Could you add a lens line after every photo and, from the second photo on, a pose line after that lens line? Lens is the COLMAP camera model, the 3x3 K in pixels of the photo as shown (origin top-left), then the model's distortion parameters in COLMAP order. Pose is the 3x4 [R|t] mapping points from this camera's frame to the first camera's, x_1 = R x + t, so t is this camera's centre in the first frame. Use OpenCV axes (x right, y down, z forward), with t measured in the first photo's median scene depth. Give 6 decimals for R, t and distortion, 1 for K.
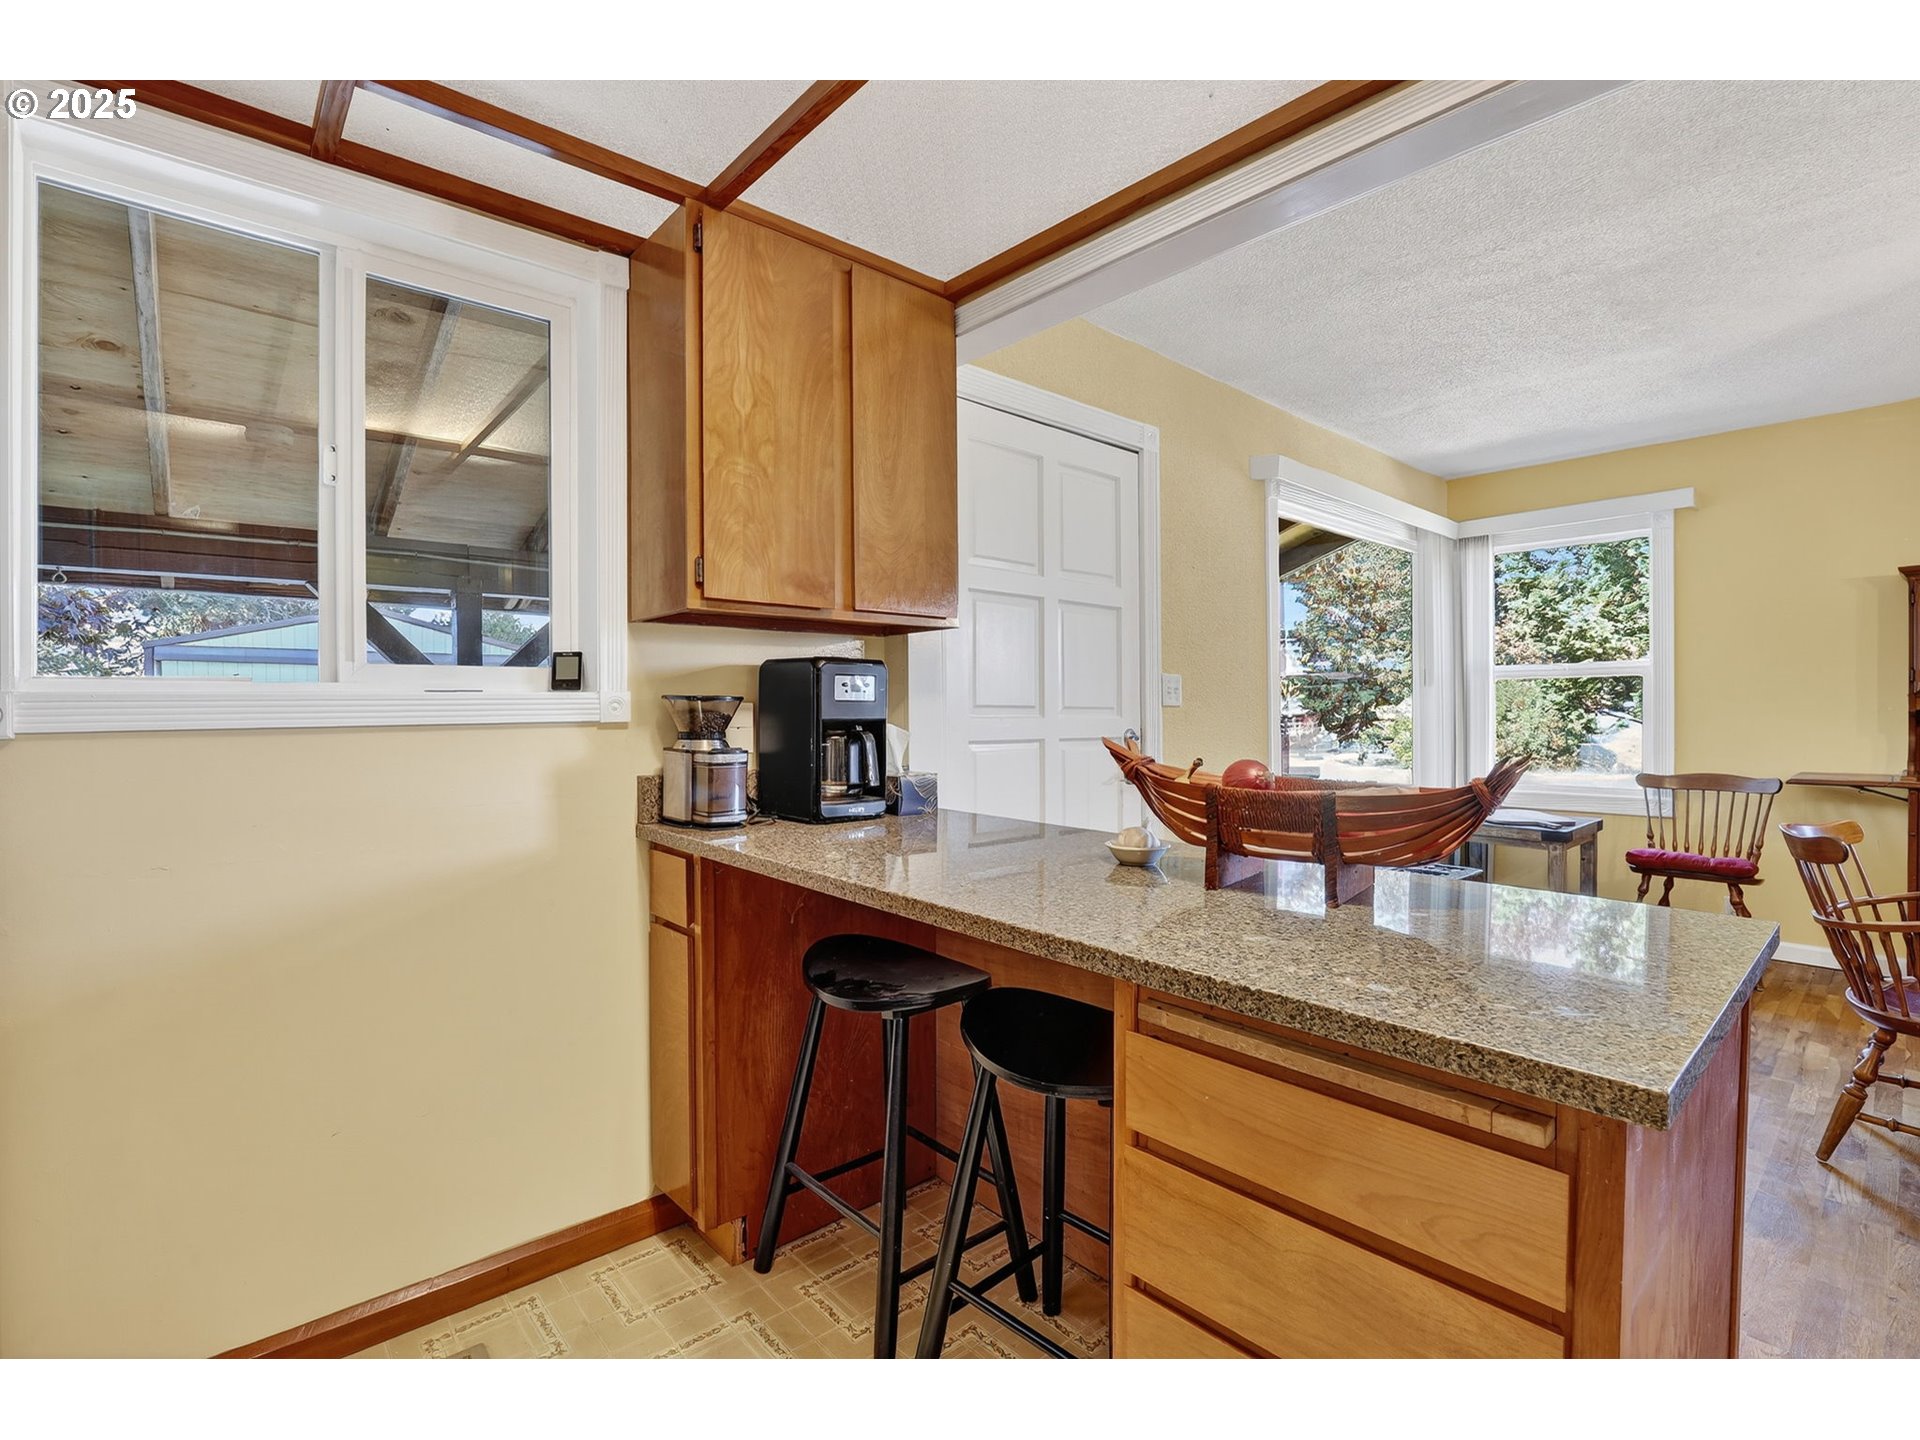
lens RADIAL K [[876.8, 0, 953.5], [0, 876.8, 718.3], [0, 0, 1]] dist [-0.032793, 0.002453]
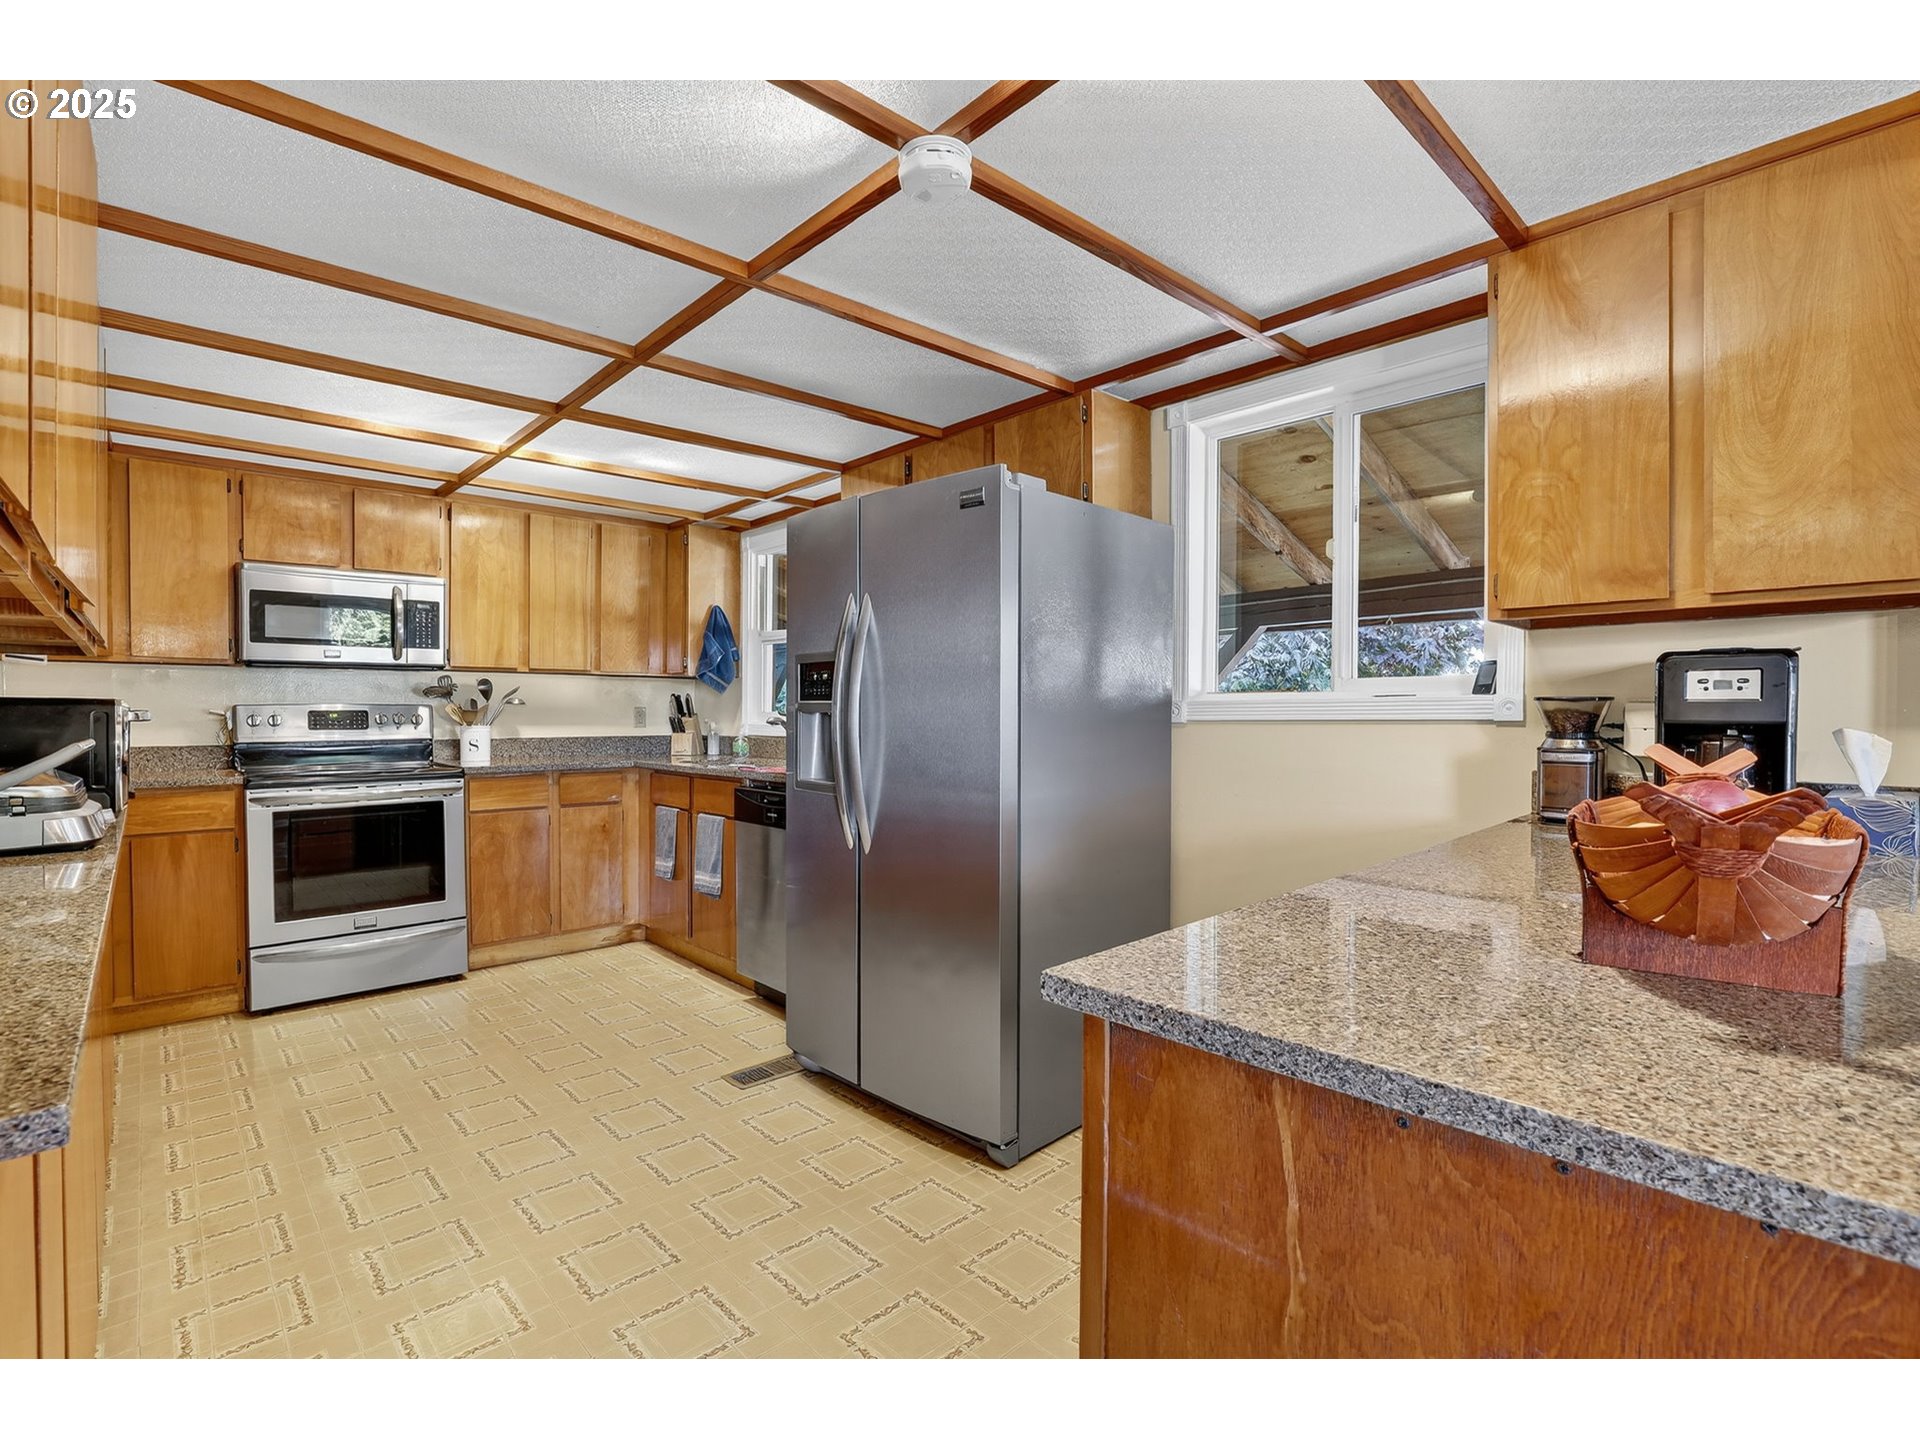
lens RADIAL K [[876.8, 0, 966.1], [0, 876.8, 717.1], [0, 0, 1]] dist [-0.032793, 0.002453]
pose [[0.040270, 0.012623, -0.999109, 0.742806], [-0.011576, 0.999859, 0.012166, -0.005259], [0.999122, 0.011076, 0.040411, 0.255089]]
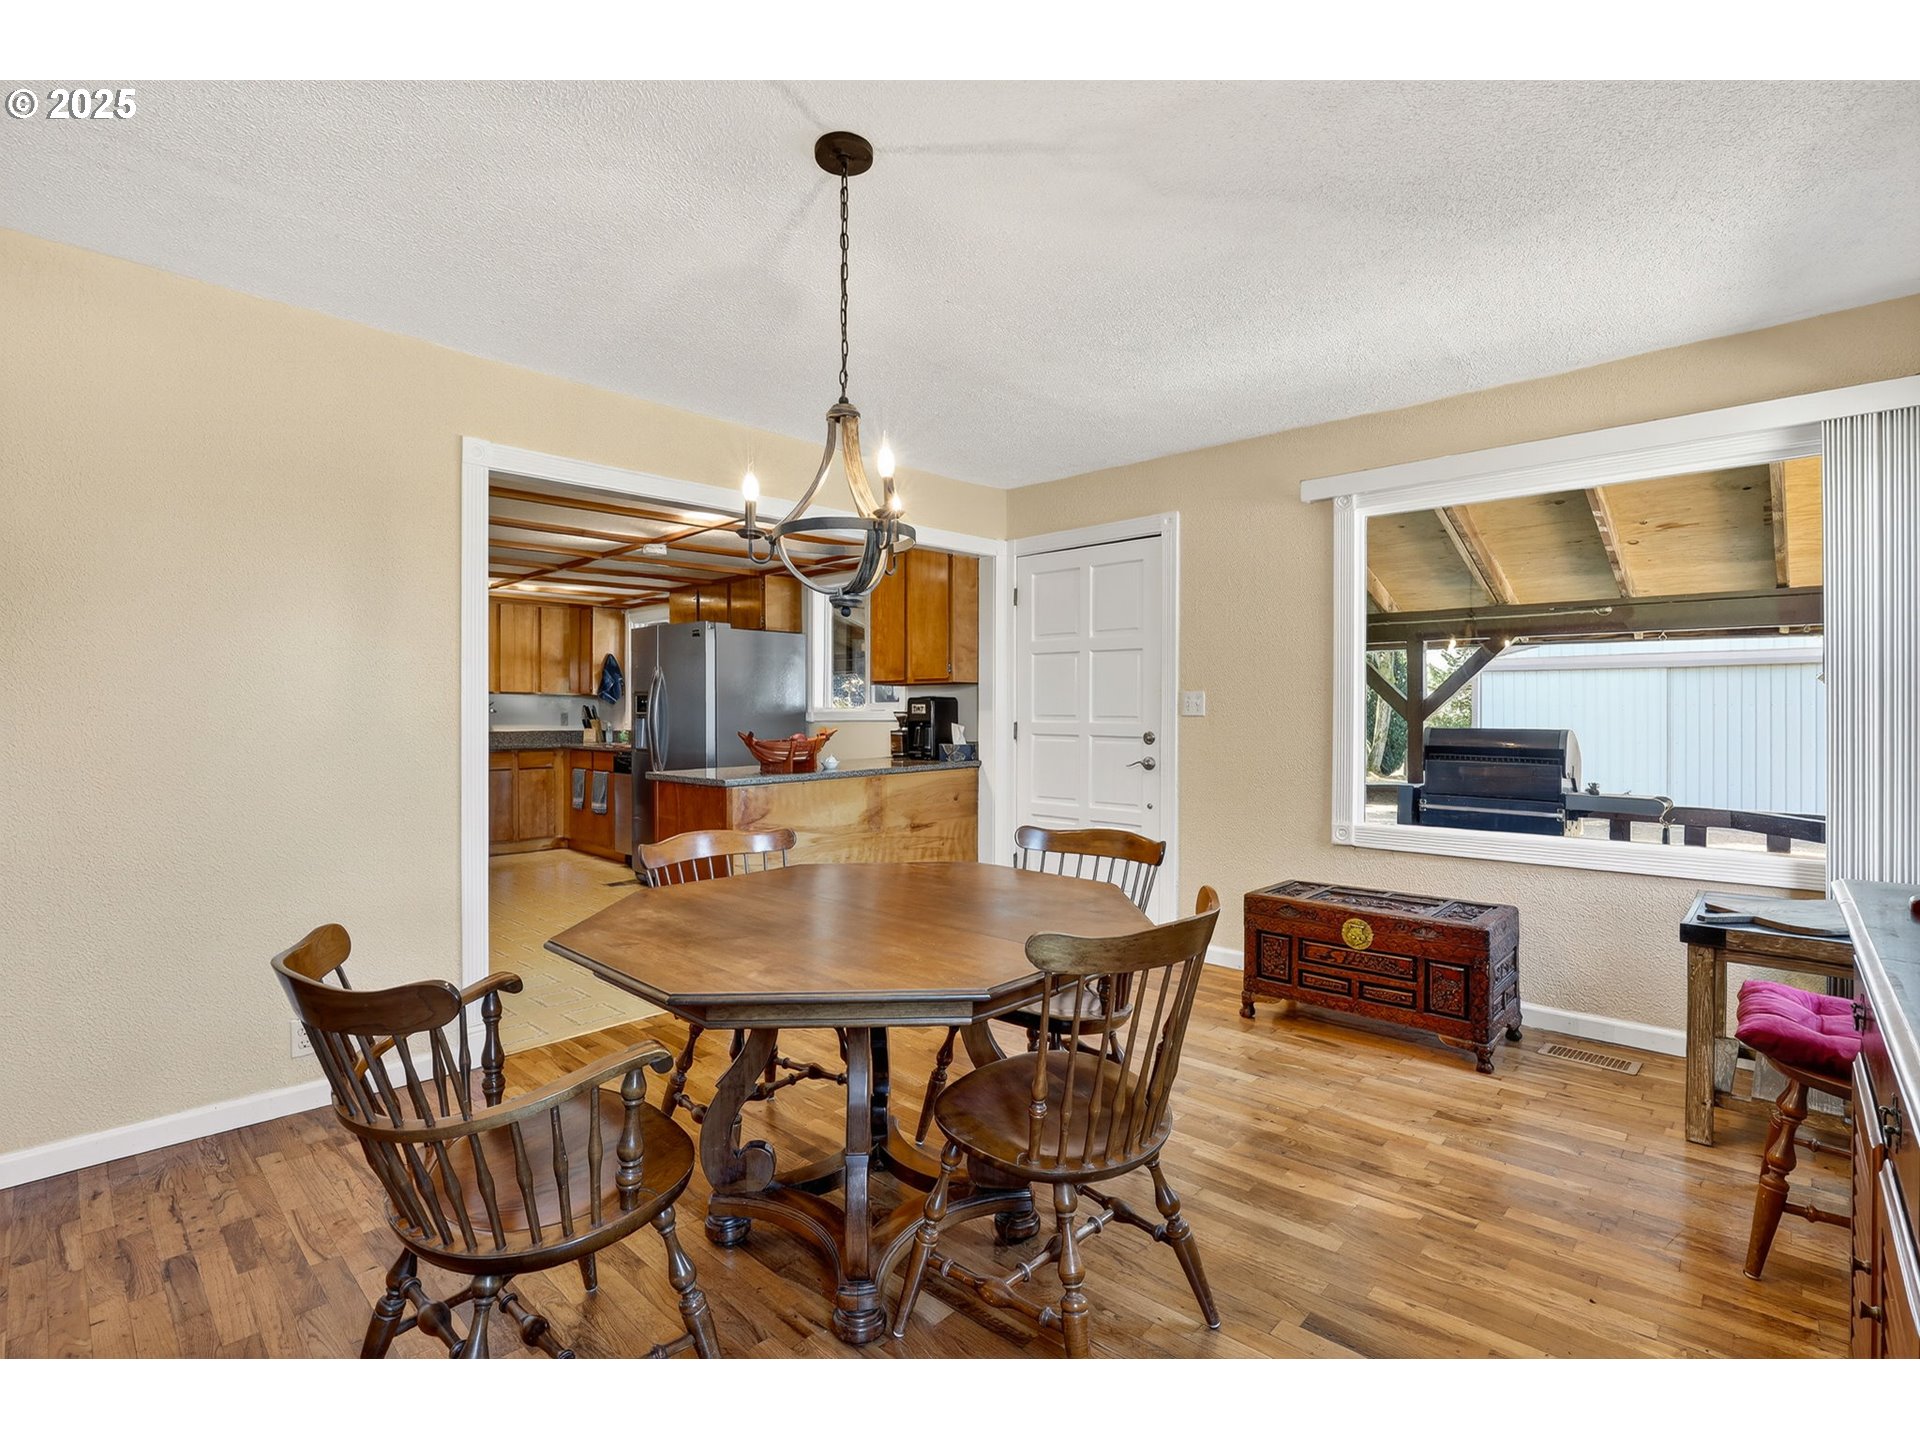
lens RADIAL K [[876.8, 0, 945.6], [0, 876.8, 712.6], [0, 0, 1]] dist [-0.032793, 0.002453]
pose [[0.087374, 0.009941, -0.996126, 2.669130], [-0.009392, 0.999914, 0.009155, -0.053988], [0.996131, 0.008556, 0.087460, 0.924516]]
